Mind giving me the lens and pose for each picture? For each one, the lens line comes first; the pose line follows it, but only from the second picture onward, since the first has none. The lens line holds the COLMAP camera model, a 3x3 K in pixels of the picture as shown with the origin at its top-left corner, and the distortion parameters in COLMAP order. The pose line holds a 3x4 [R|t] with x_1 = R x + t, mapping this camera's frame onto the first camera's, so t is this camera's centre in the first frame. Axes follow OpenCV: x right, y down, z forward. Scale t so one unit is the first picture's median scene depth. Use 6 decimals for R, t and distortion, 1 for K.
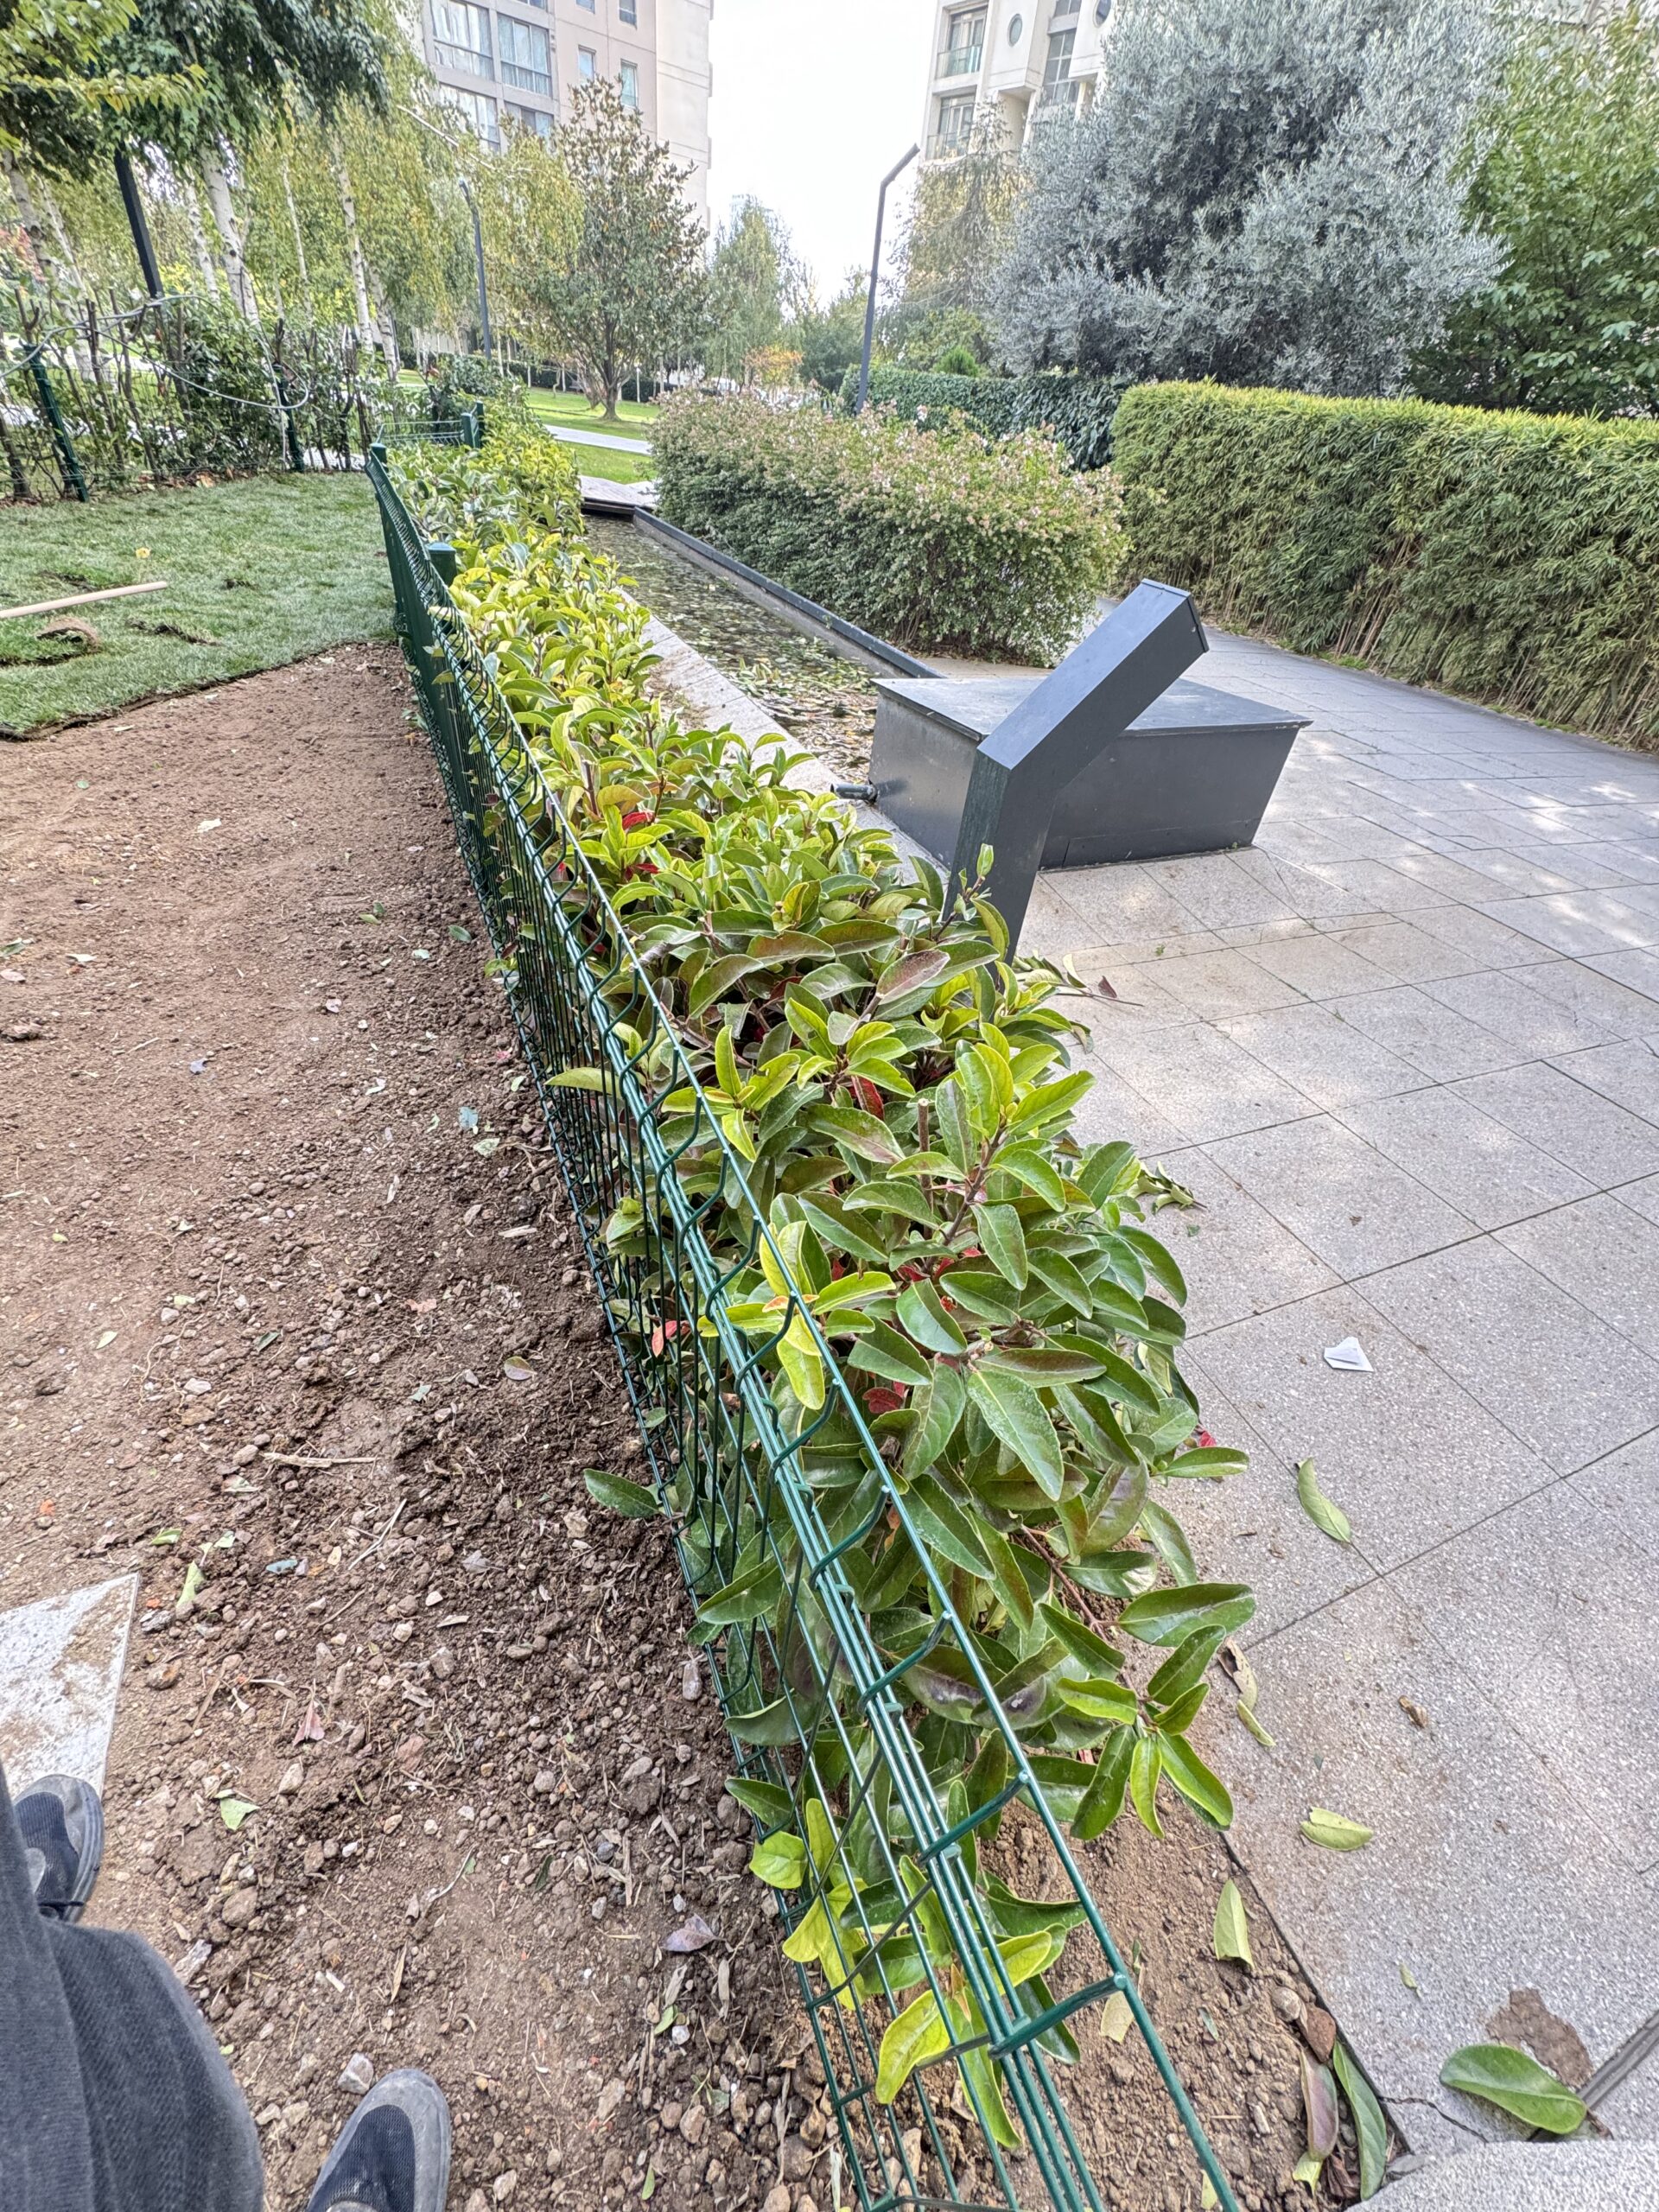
lens RADIAL K [[888.1, 0, 829.5], [0, 888.1, 1106.0], [0, 0, 1]] dist [0.004019, -0.000370]
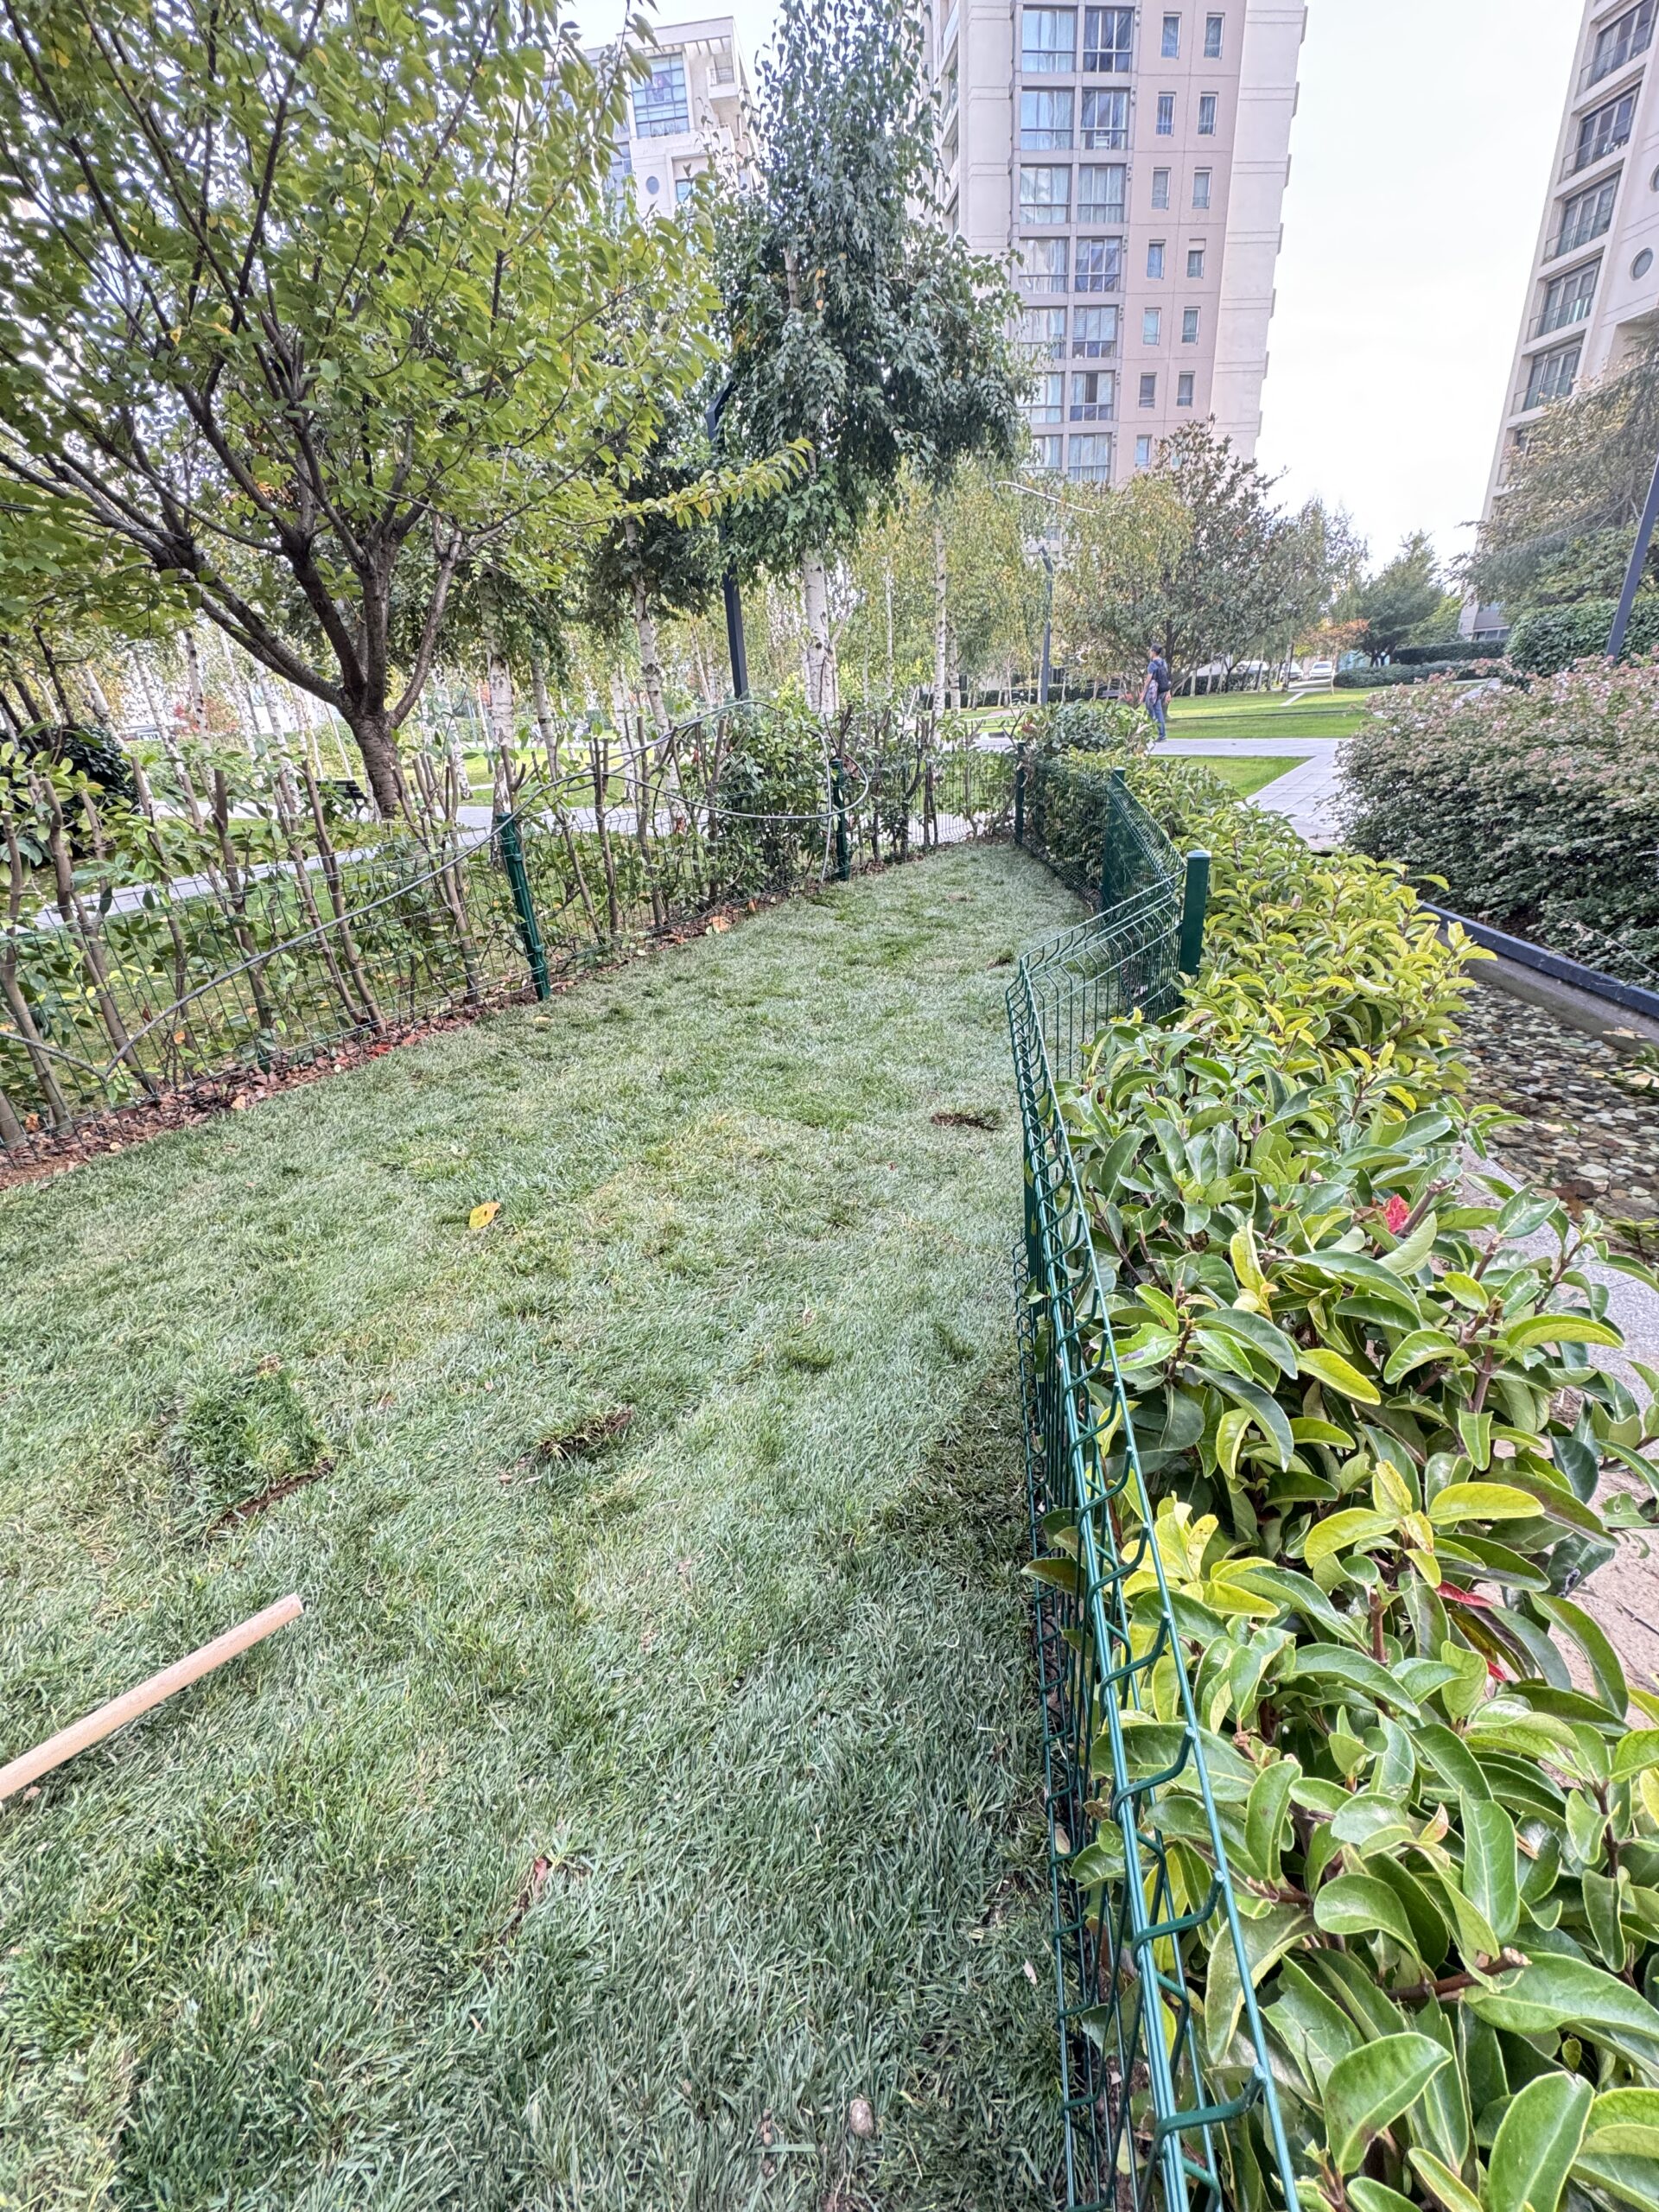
lens RADIAL K [[888.1, 0, 829.5], [0, 888.1, 1106.0], [0, 0, 1]] dist [0.004019, -0.000370]
pose [[0.875931, 0.042536, -0.480557, -0.232006], [-0.159407, 0.965677, -0.205081, -0.361117], [0.455339, 0.256241, 0.852647, 0.398098]]
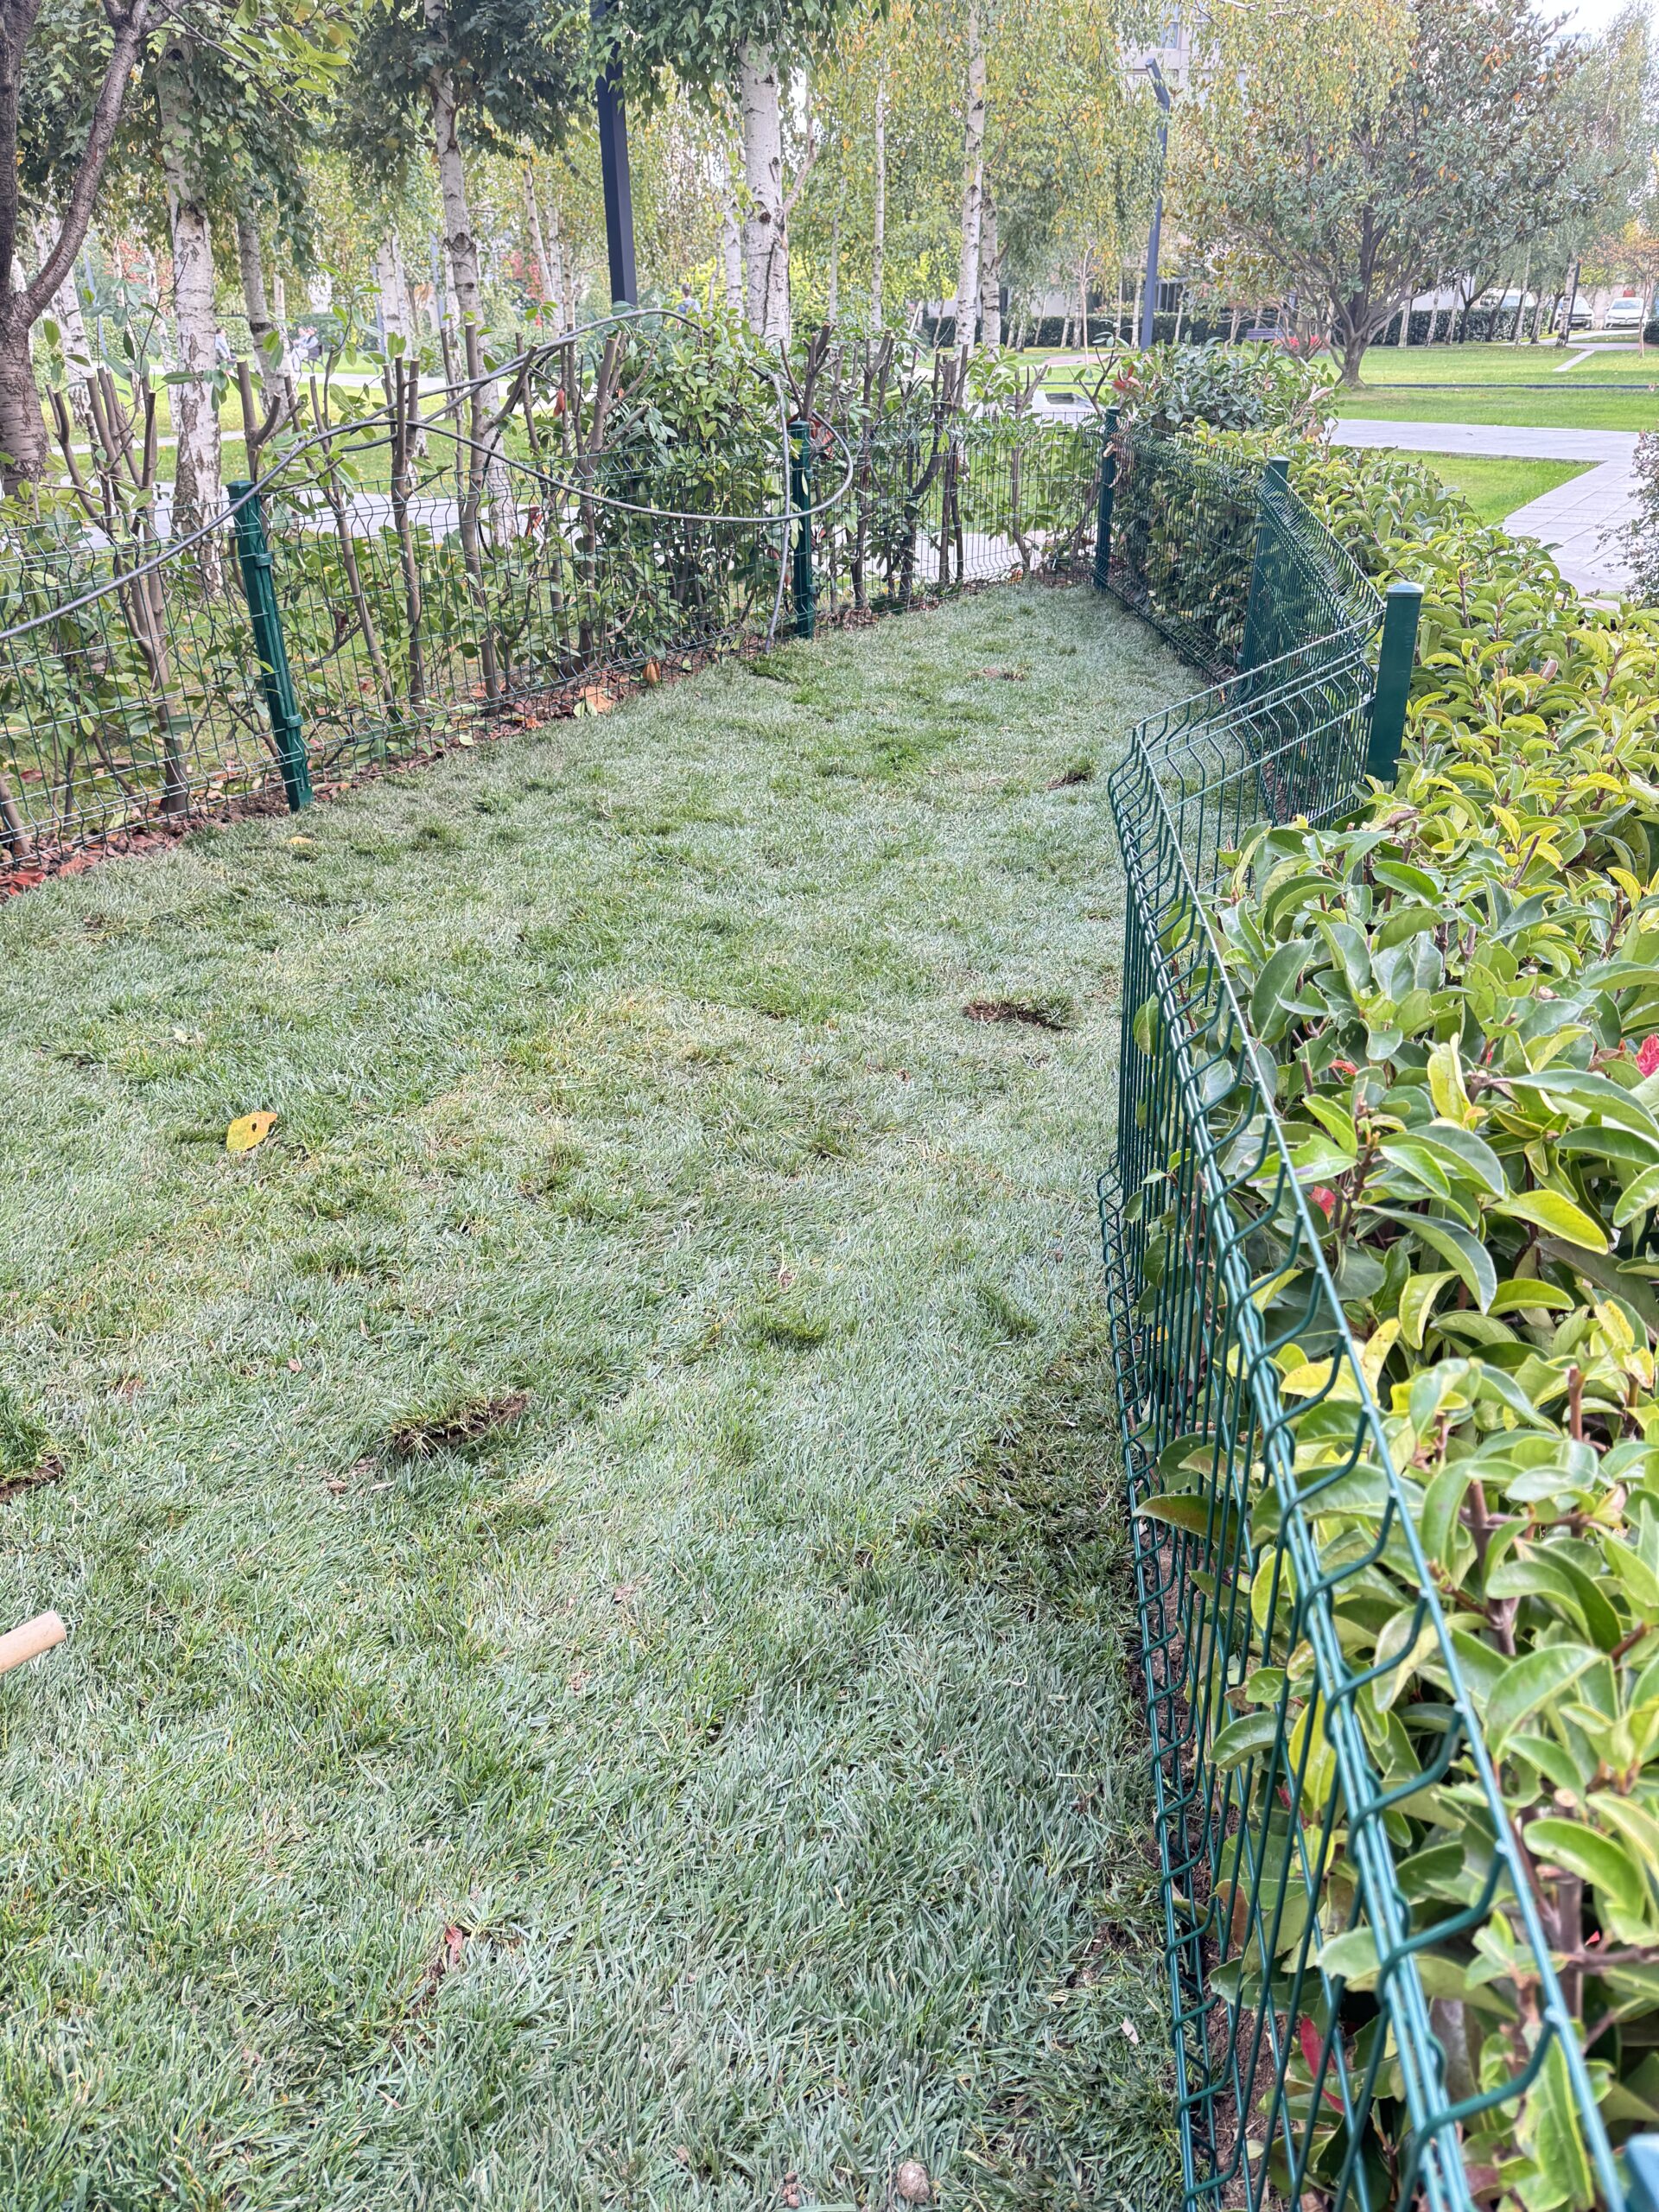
lens RADIAL K [[1544.7, 0, 829.5], [0, 1544.7, 1106.0], [0, 0, 1]] dist [0.105305, -0.137943]
pose [[0.899397, 0.083601, -0.429065, -0.228550], [-0.176056, 0.967691, -0.180497, -0.339569], [0.400112, 0.237878, 0.885056, 0.372404]]
